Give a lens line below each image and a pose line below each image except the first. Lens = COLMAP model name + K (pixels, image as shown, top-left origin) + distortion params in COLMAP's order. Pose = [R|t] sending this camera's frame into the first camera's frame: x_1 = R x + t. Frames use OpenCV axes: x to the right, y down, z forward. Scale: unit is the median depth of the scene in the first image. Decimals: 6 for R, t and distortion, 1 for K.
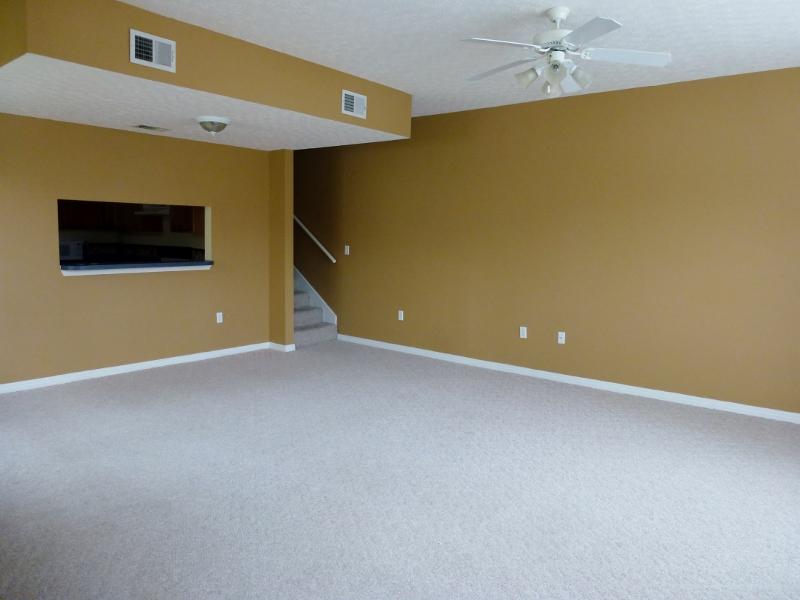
lens RADIAL K [[573.0, 0, 400.0], [0, 573.0, 300.0], [0, 0, 1]] dist [-0.048195, 0.000664]
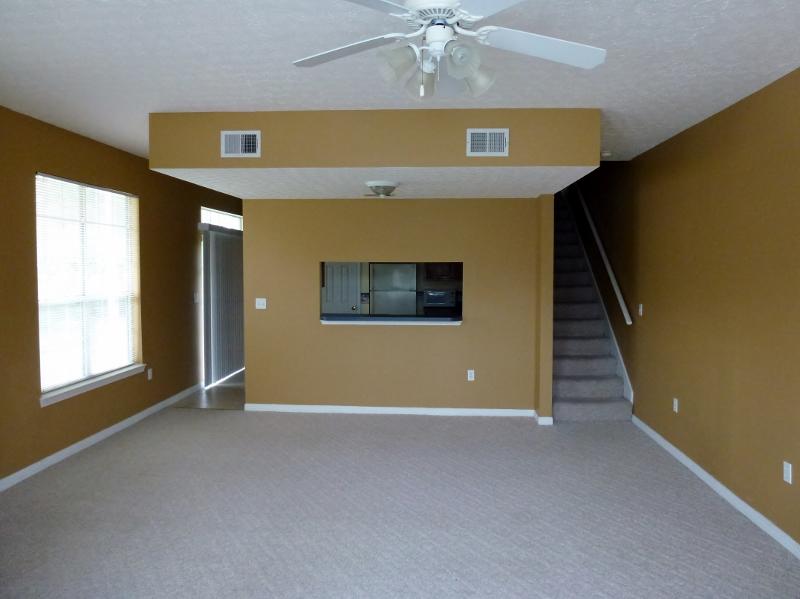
lens RADIAL K [[573.0, 0, 400.0], [0, 573.0, 299.5], [0, 0, 1]] dist [-0.048195, 0.000664]
pose [[0.573730, 0.026393, -0.818619, 0.407603], [-0.081346, 0.996375, -0.024888, -0.063512], [0.814995, 0.080870, 0.573797, 0.332768]]
